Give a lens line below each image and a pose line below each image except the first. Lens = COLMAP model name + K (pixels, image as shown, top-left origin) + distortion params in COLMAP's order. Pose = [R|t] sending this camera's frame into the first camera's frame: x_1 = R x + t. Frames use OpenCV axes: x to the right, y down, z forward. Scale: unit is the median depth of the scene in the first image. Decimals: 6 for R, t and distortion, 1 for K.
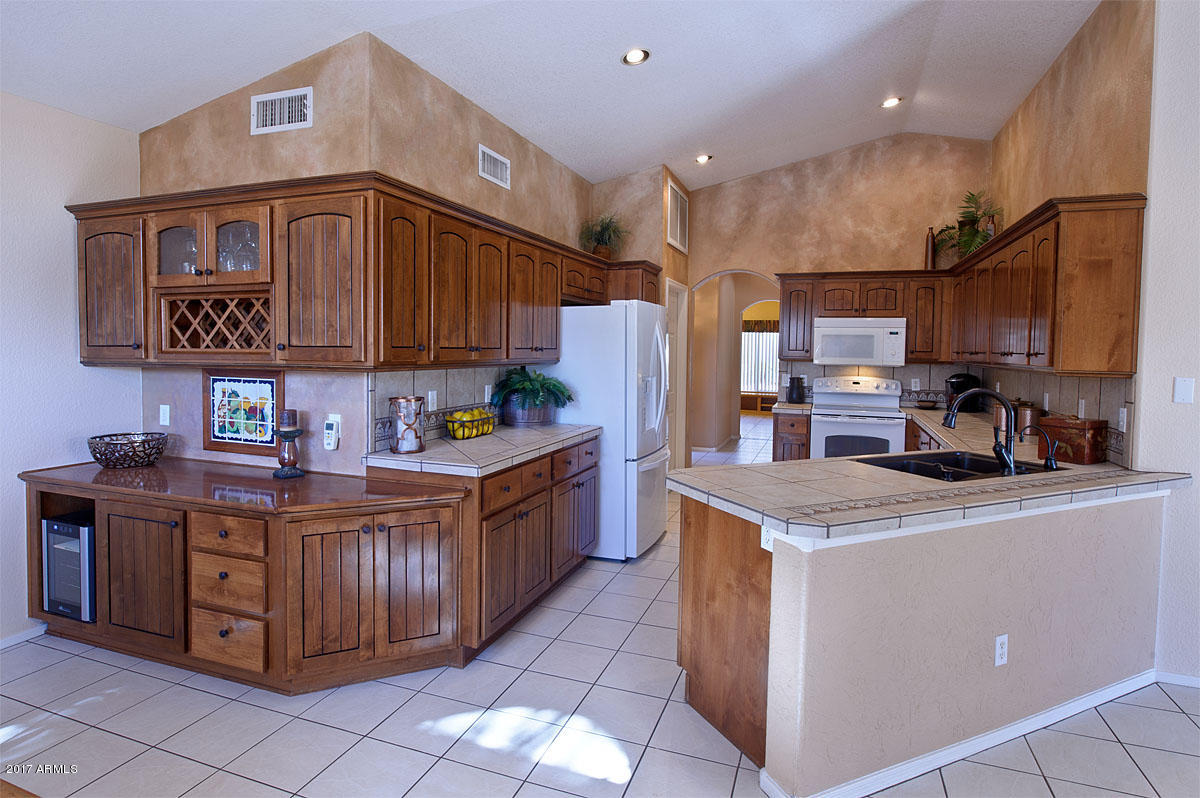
lens RADIAL K [[620.5, 0, 604.2], [0, 620.5, 365.1], [0, 0, 1]] dist [-0.002090, -0.000166]
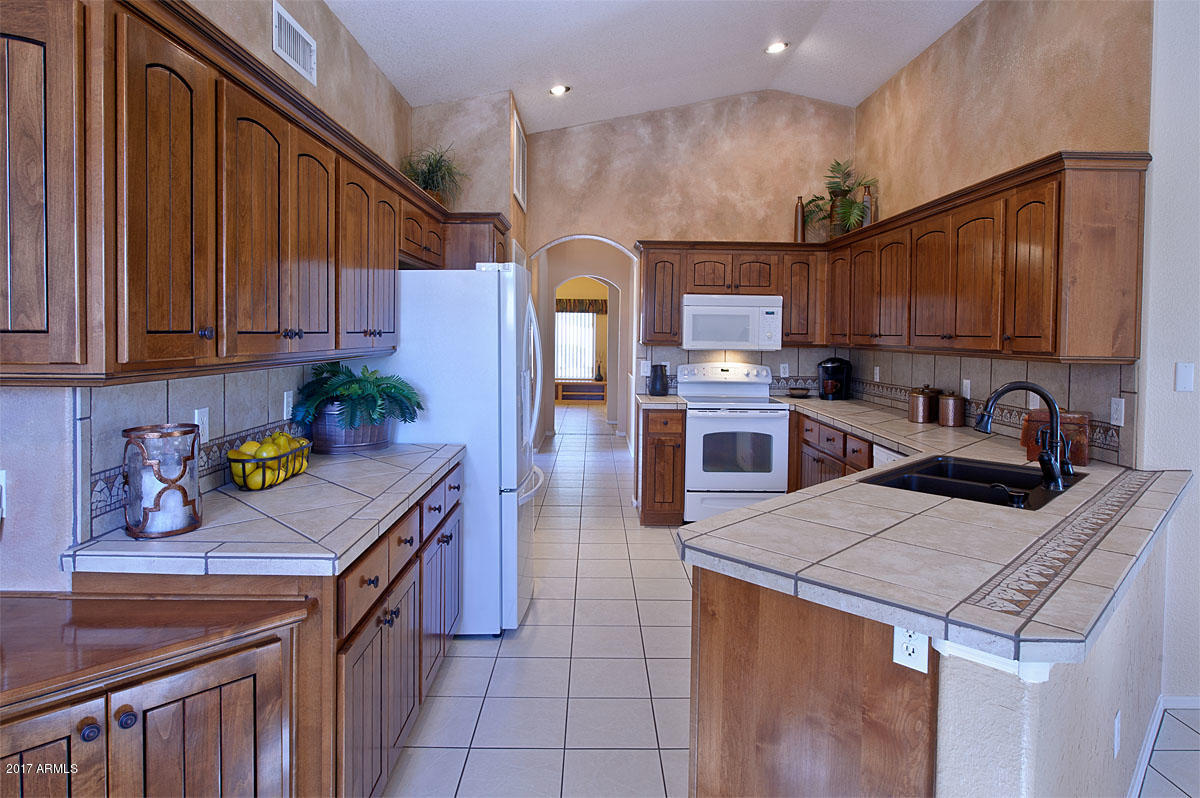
lens RADIAL K [[671.9, 0, 597.7], [0, 671.9, 342.9], [0, 0, 1]] dist [-0.002043, -0.002134]
pose [[0.938080, -0.009072, 0.346301, -0.121768], [0.011744, 0.999915, -0.005617, -0.008443], [-0.346221, 0.009336, 0.938107, 0.245682]]
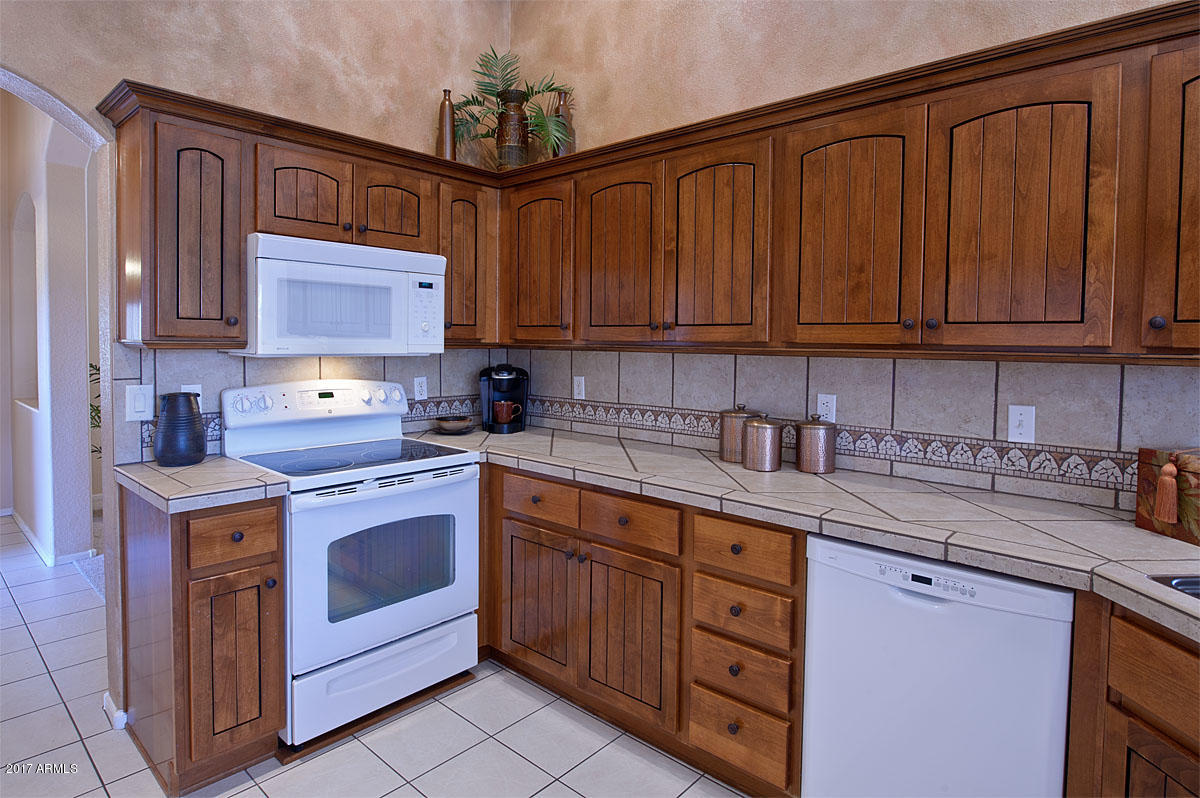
lens RADIAL K [[649.9, 0, 586.9], [0, 649.9, 364.0], [0, 0, 1]] dist [-0.007643, -0.001268]
pose [[0.384250, -0.044149, 0.922173, 0.069618], [0.020395, 0.999018, 0.039330, -0.011007], [-0.923004, 0.003695, 0.384774, 0.902739]]
